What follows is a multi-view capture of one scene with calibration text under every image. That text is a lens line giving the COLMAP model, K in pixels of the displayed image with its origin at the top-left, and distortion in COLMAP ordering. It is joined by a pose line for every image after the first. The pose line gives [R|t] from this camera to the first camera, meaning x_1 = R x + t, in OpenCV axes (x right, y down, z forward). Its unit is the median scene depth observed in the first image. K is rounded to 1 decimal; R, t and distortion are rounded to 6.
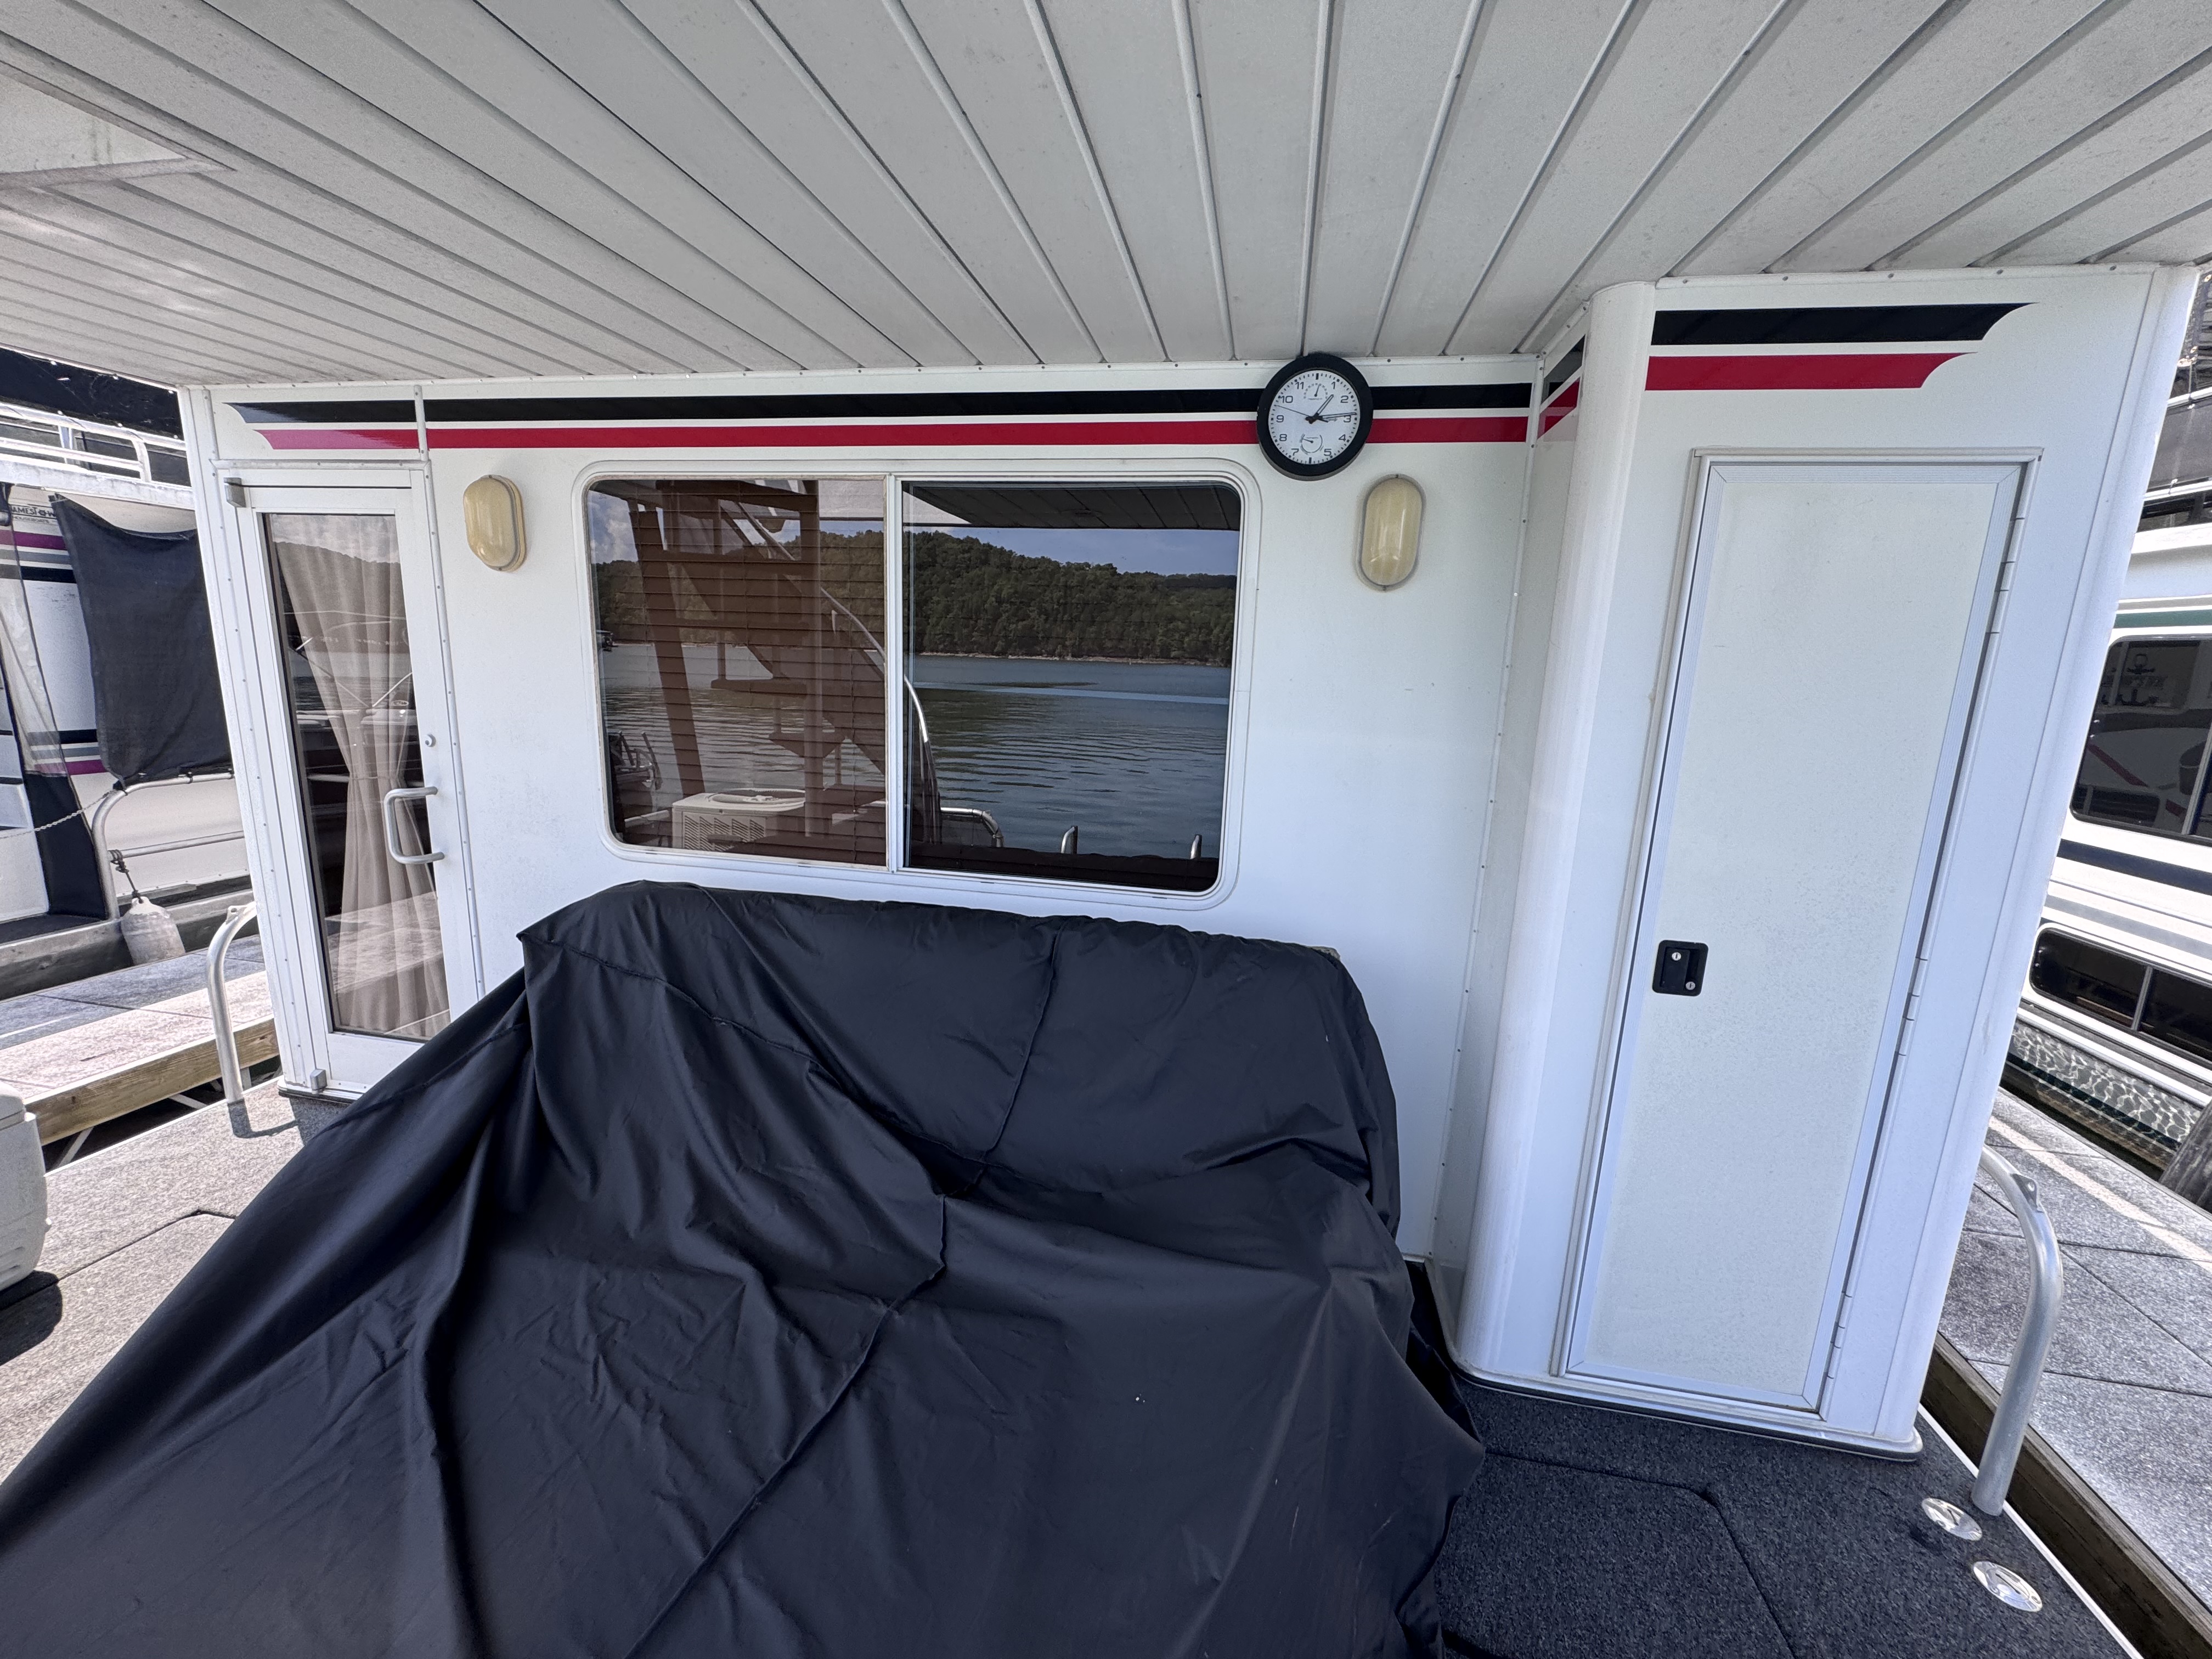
lens RADIAL K [[876.9, 0, 1101.0], [0, 876.9, 821.8], [0, 0, 1]] dist [-0.004149, 0.000645]
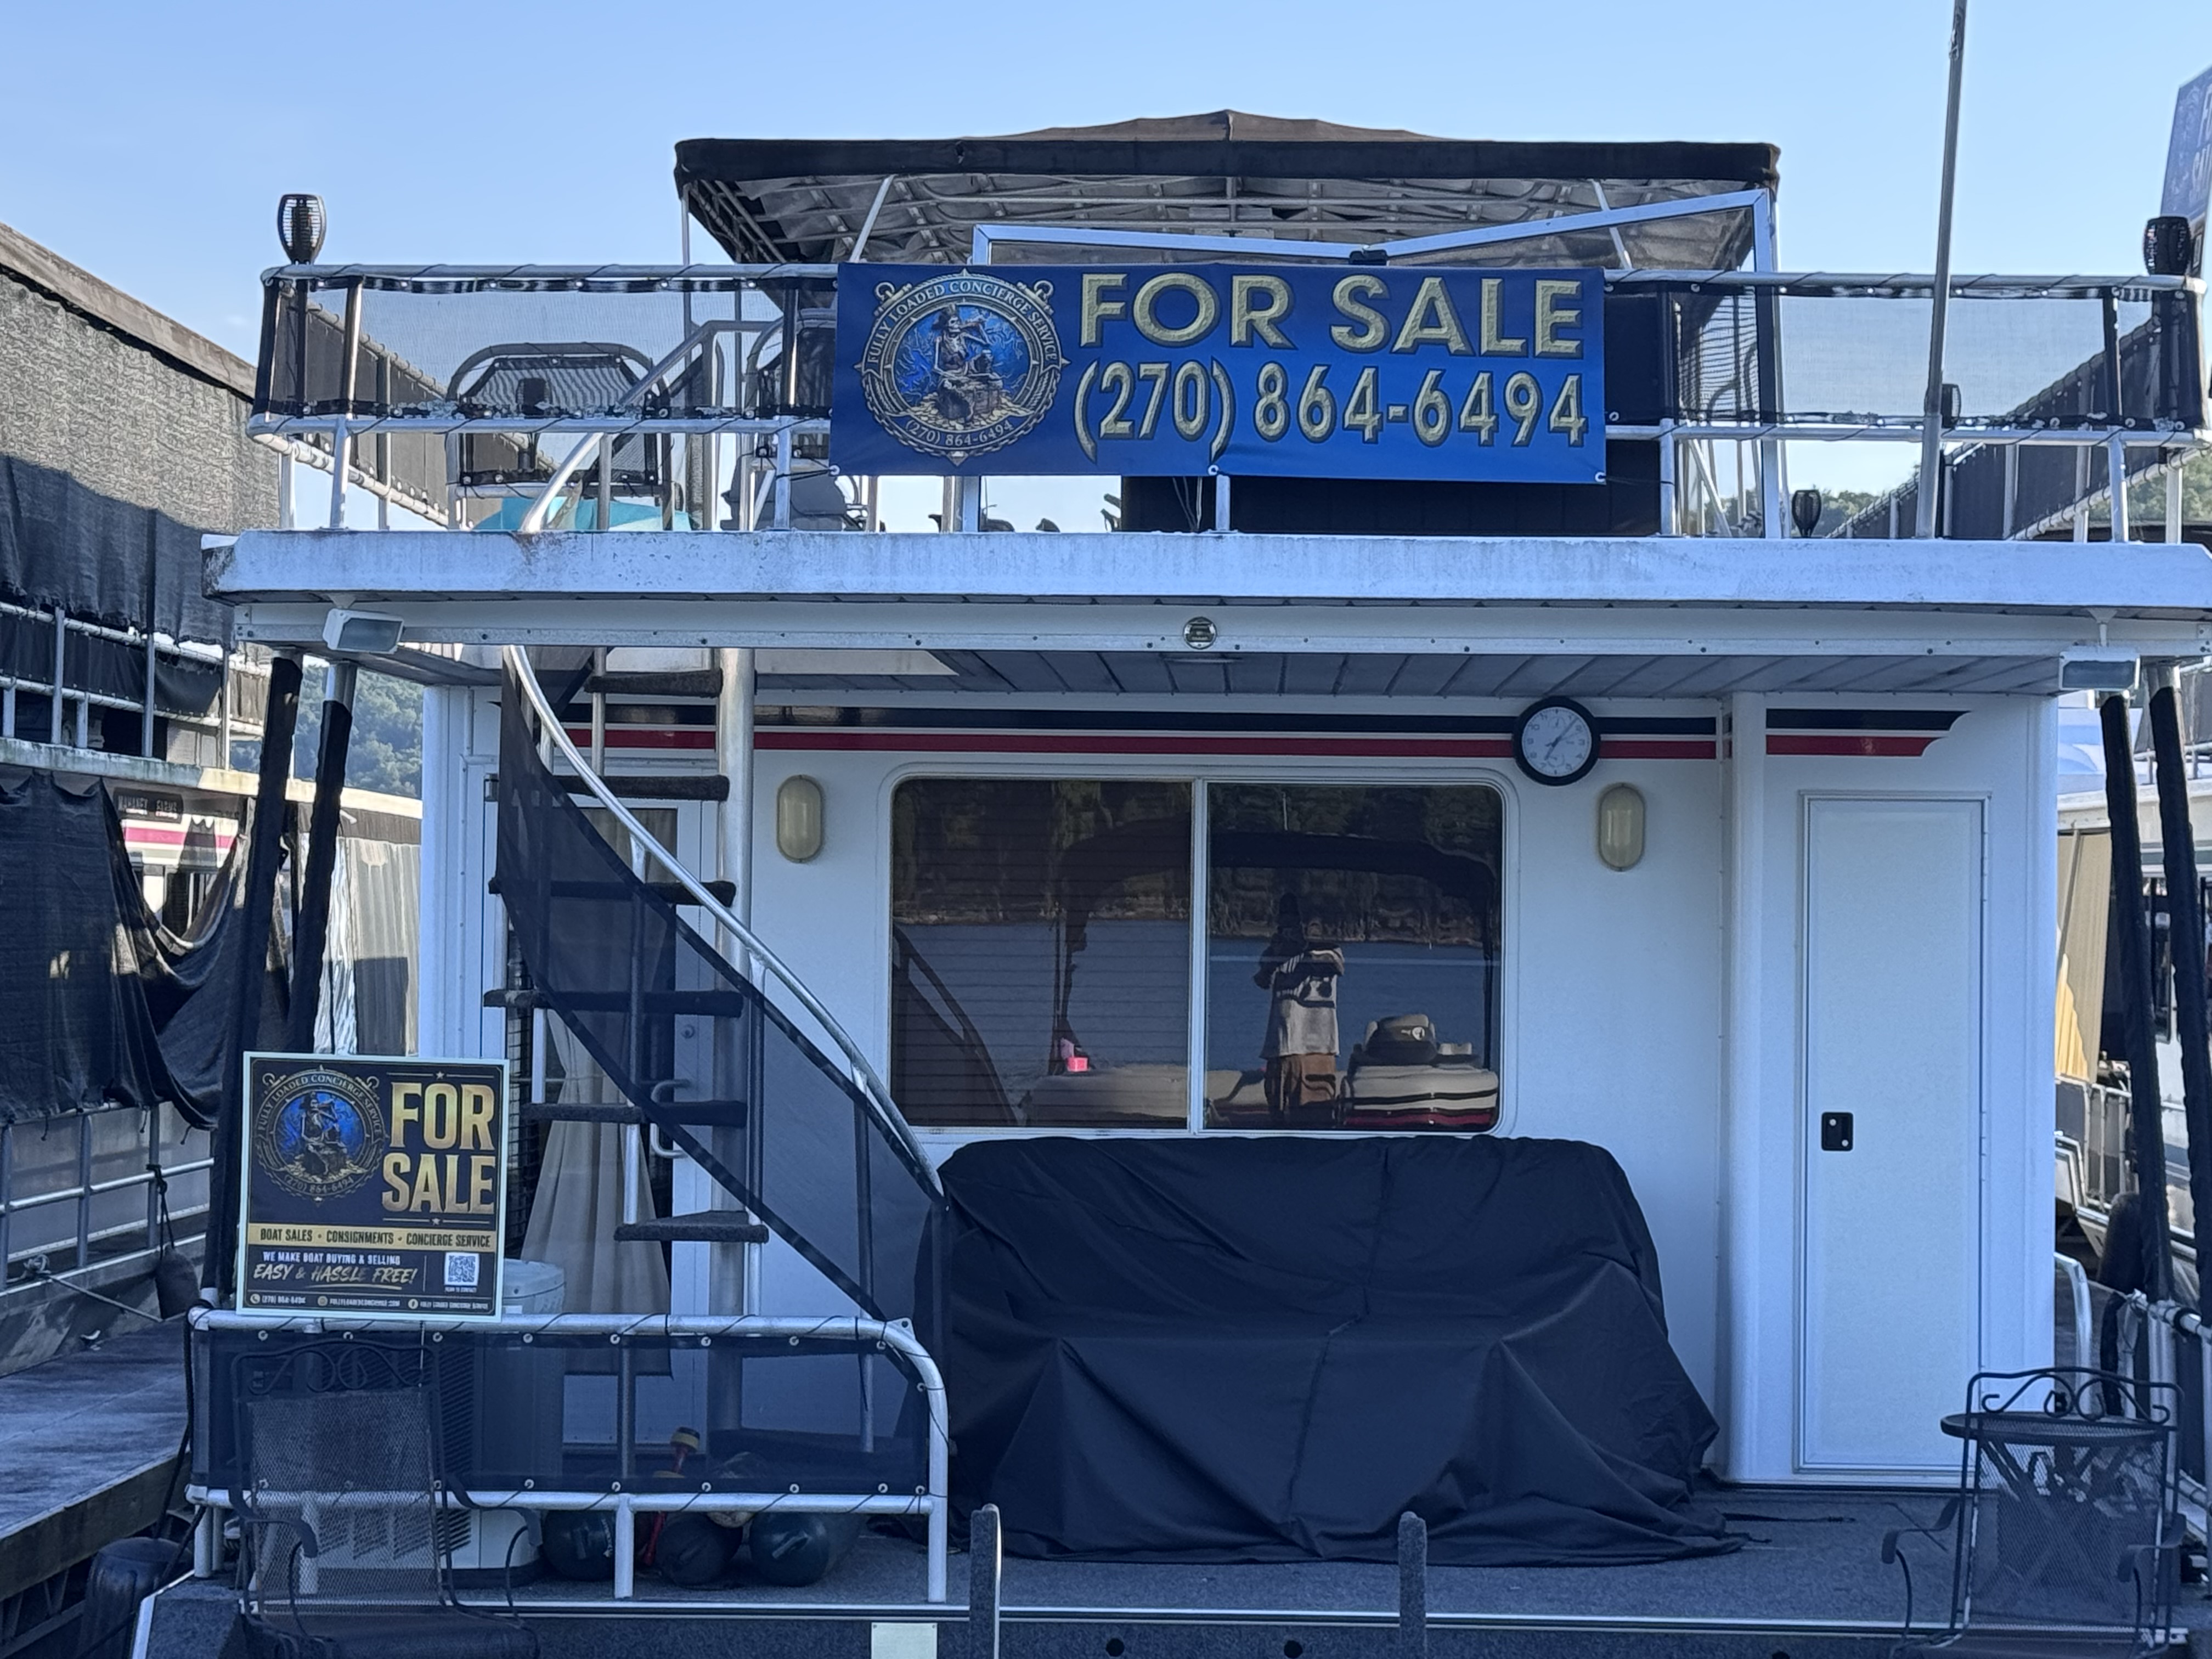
lens RADIAL K [[4708.7, 0, 1106.2], [0, 4708.7, 827.8], [0, 0, 1]] dist [0.095066, 0.000000]
pose [[0.986869, -0.021931, 0.160029, -1.517553], [0.054697, 0.977580, -0.203335, 1.029993], [-0.151981, 0.209418, 0.965943, -5.548097]]
